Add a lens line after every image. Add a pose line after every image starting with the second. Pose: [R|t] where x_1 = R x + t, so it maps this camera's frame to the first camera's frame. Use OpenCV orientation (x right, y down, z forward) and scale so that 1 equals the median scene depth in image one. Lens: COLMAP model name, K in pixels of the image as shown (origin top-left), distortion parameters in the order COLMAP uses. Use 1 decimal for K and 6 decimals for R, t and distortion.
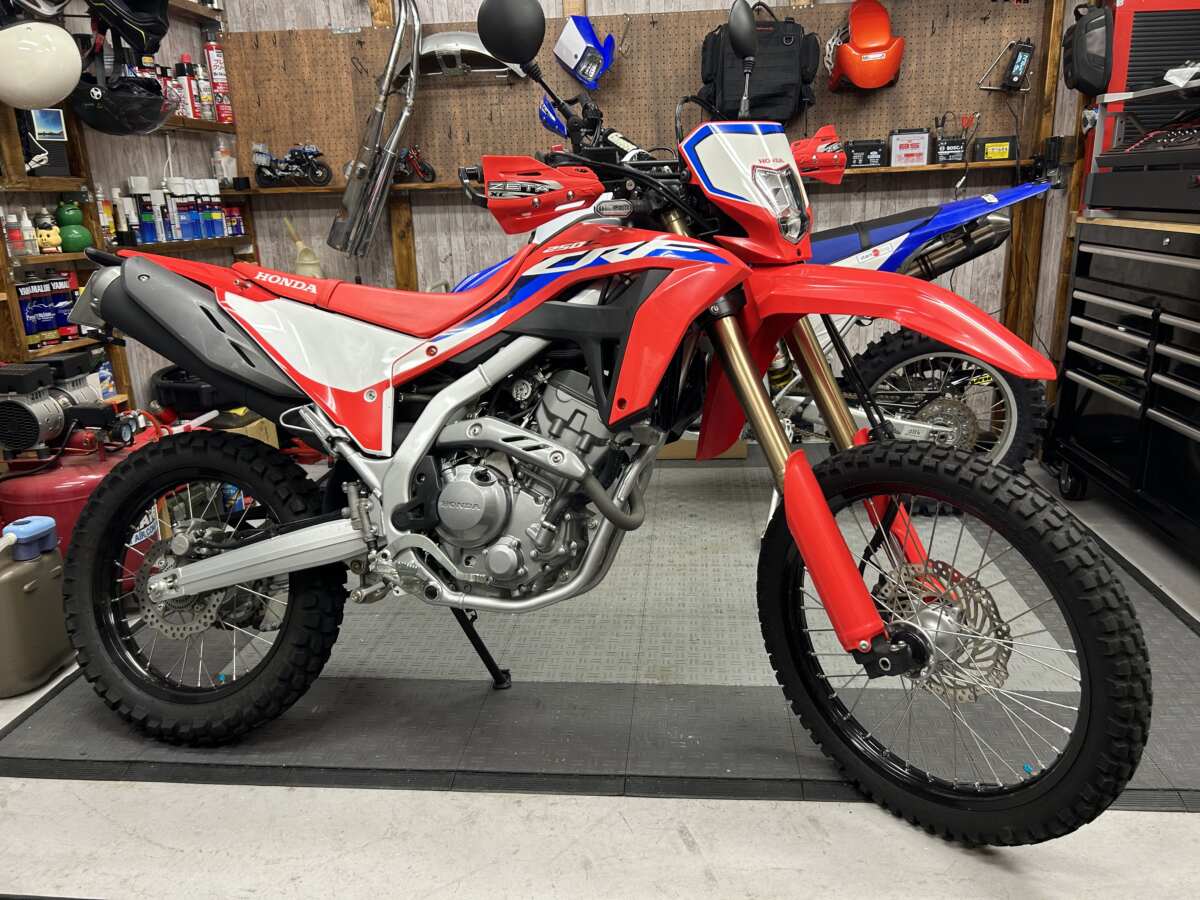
lens RADIAL K [[898.1, 0, 604.6], [0, 898.1, 448.8], [0, 0, 1]] dist [0.011355, -0.041048]
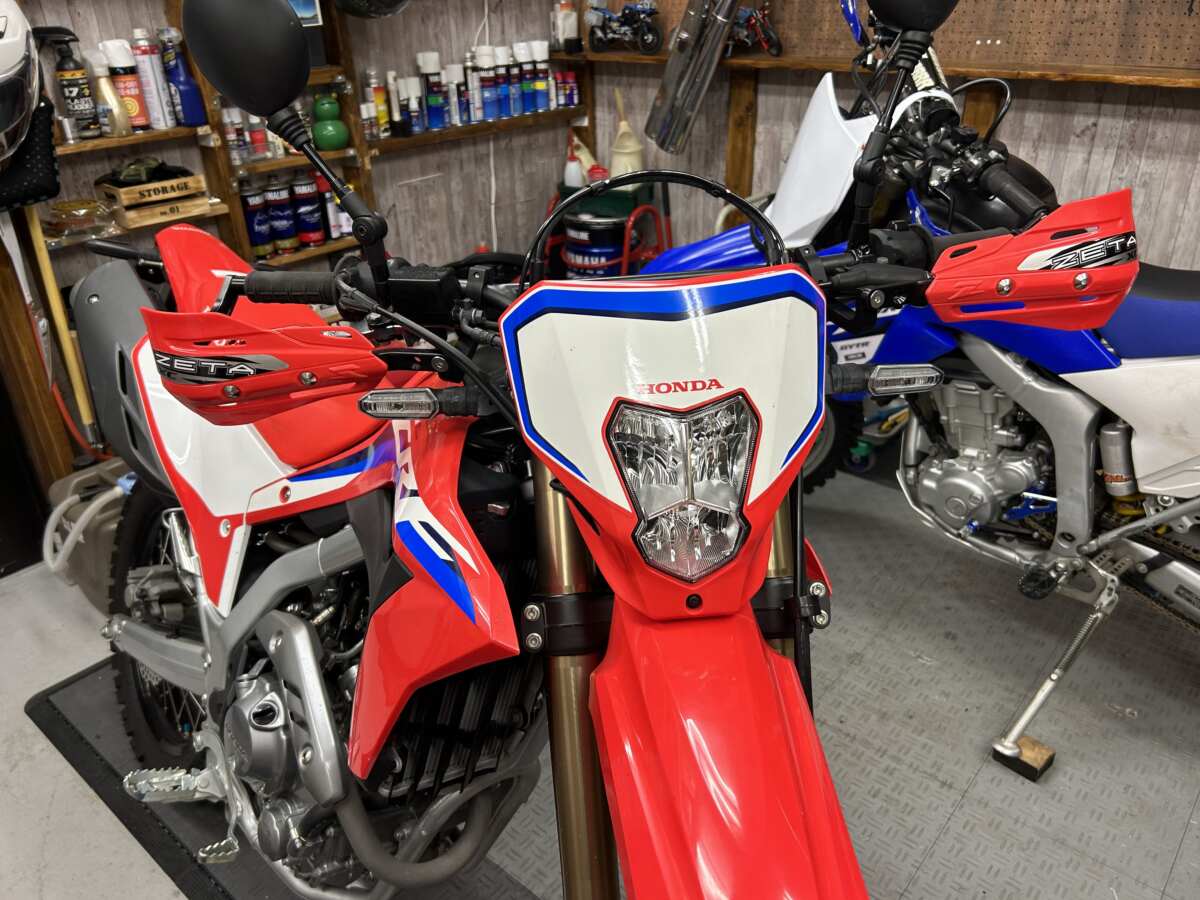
lens RADIAL K [[898.1, 0, 595.0], [0, 898.1, 447.1], [0, 0, 1]] dist [0.011355, -0.041048]
pose [[0.807875, 0.278426, -0.519439, 0.178287], [-0.150905, 0.949713, 0.274358, -0.188052], [0.569707, -0.143261, 0.809266, 0.293602]]
